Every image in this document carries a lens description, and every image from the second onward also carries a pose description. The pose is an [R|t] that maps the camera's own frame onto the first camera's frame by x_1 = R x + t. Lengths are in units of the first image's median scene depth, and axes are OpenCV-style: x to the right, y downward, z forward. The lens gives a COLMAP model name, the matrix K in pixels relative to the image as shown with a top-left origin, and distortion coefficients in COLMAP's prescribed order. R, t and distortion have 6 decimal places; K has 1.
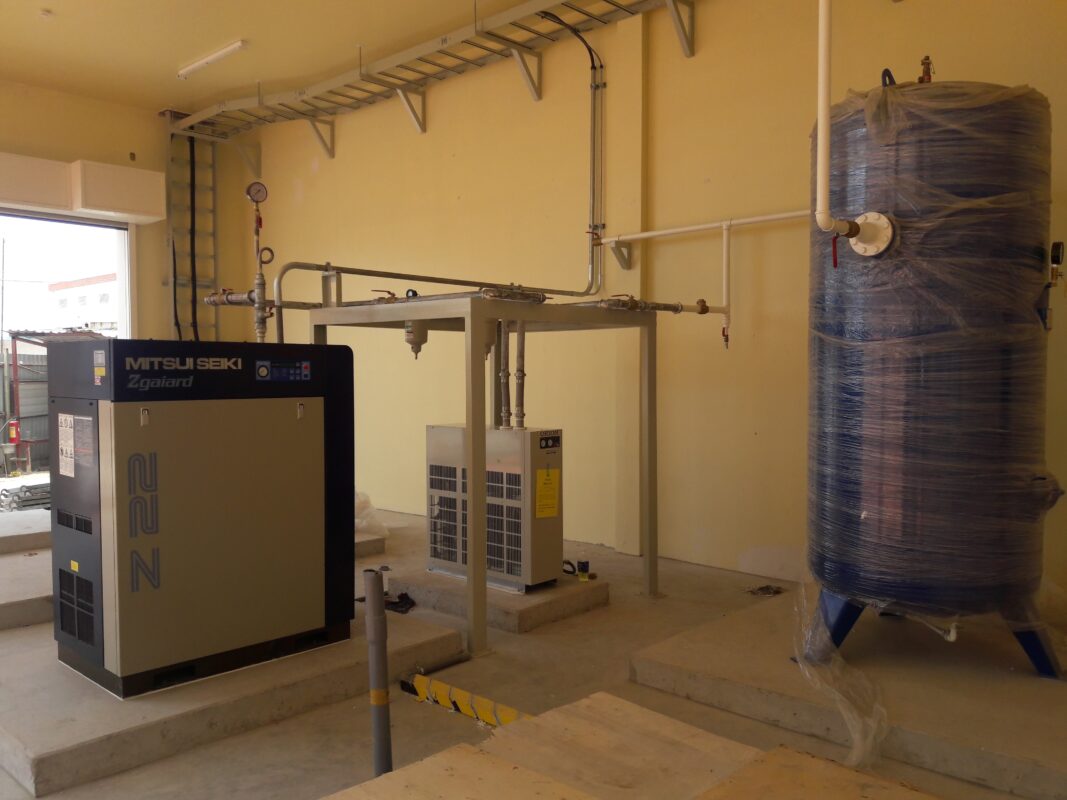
lens RADIAL K [[866.4, 0, 533.5], [0, 866.4, 400.0], [0, 0, 1]] dist [0.083398, -0.168014]
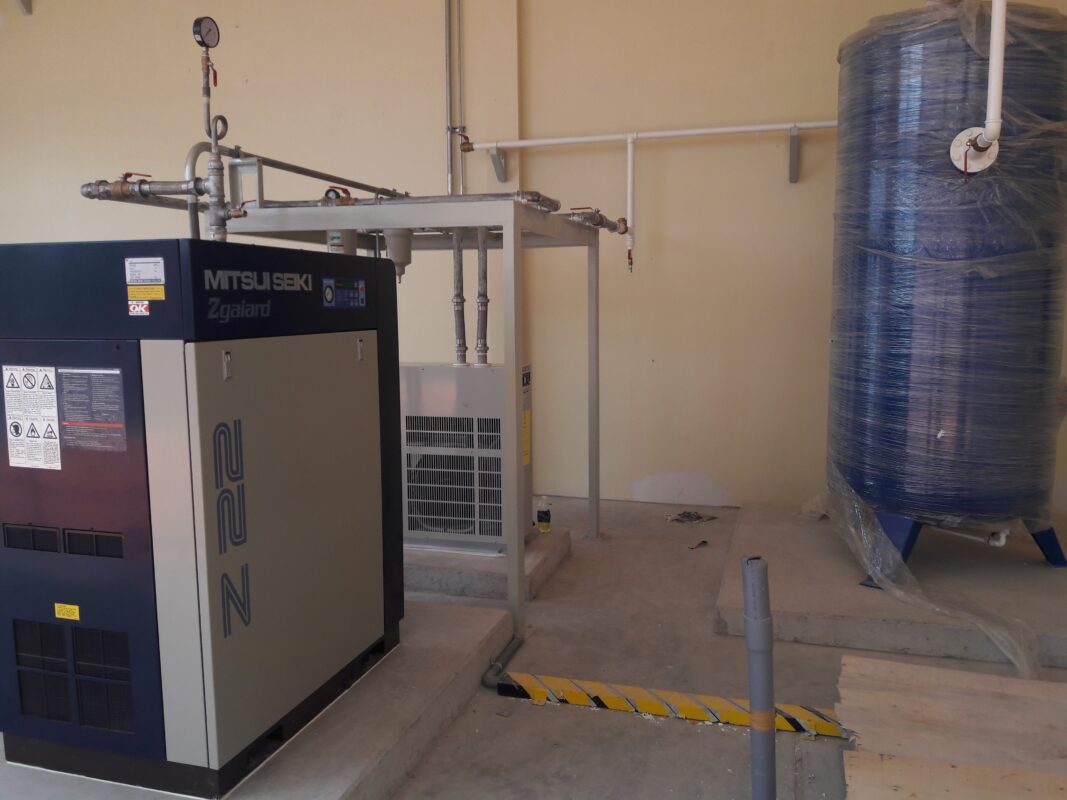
lens RADIAL K [[872.3, 0, 533.5], [0, 872.3, 400.0], [0, 0, 1]] dist [0.054410, -0.088285]
pose [[0.894964, -0.057483, 0.442420, -0.494610], [0.022767, 0.996257, 0.083387, -0.003113], [-0.445558, -0.064556, 0.892923, 0.309682]]
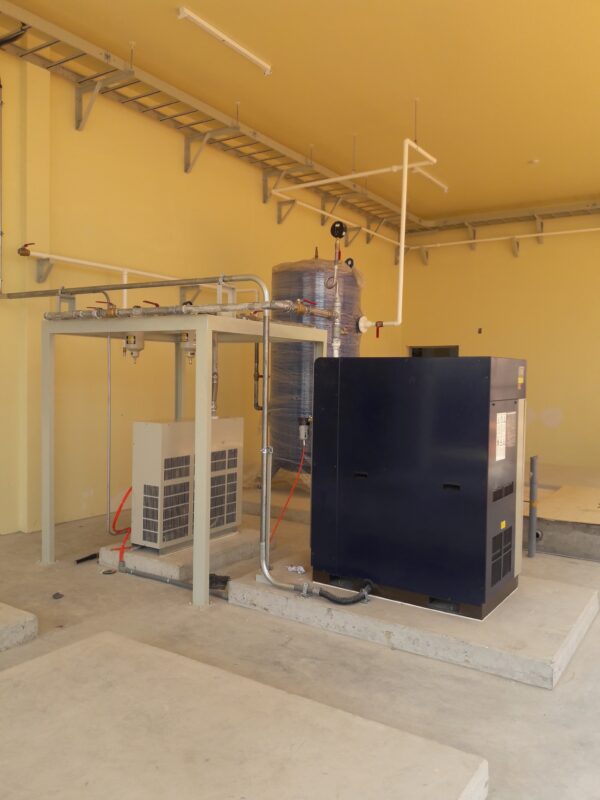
lens RADIAL K [[643.5, 0, 300.0], [0, 643.5, 400.0], [0, 0, 1]] dist [0.107998, -0.252101]
pose [[-0.172184, -0.040475, 0.984233, -1.445048], [0.015467, 0.998921, 0.043784, -0.050416], [-0.984943, 0.022762, -0.171373, 1.472880]]
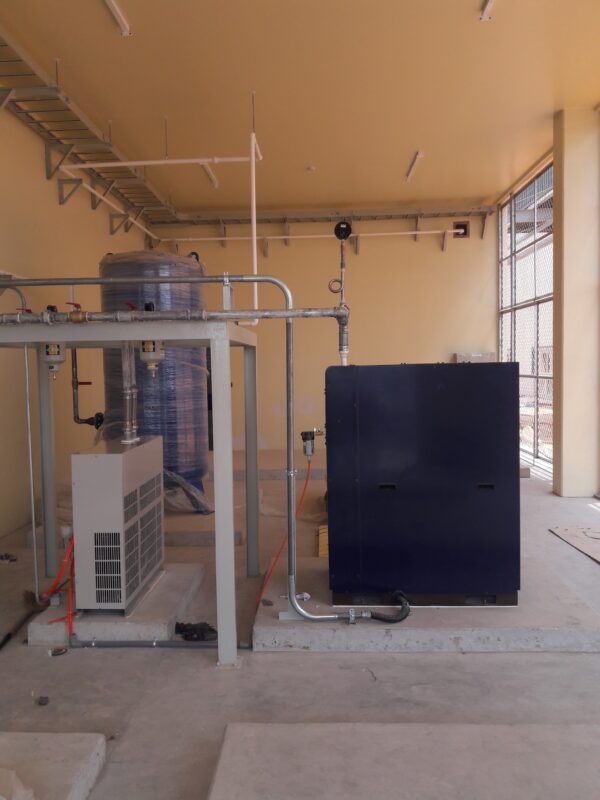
lens RADIAL K [[651.1, 0, 300.0], [0, 651.1, 400.0], [0, 0, 1]] dist [-0.001884, -0.006154]
pose [[-0.652663, -0.026893, 0.757171, -1.117122], [0.044119, 0.996325, 0.073416, -0.099084], [-0.756363, 0.081321, -0.649078, 1.956651]]
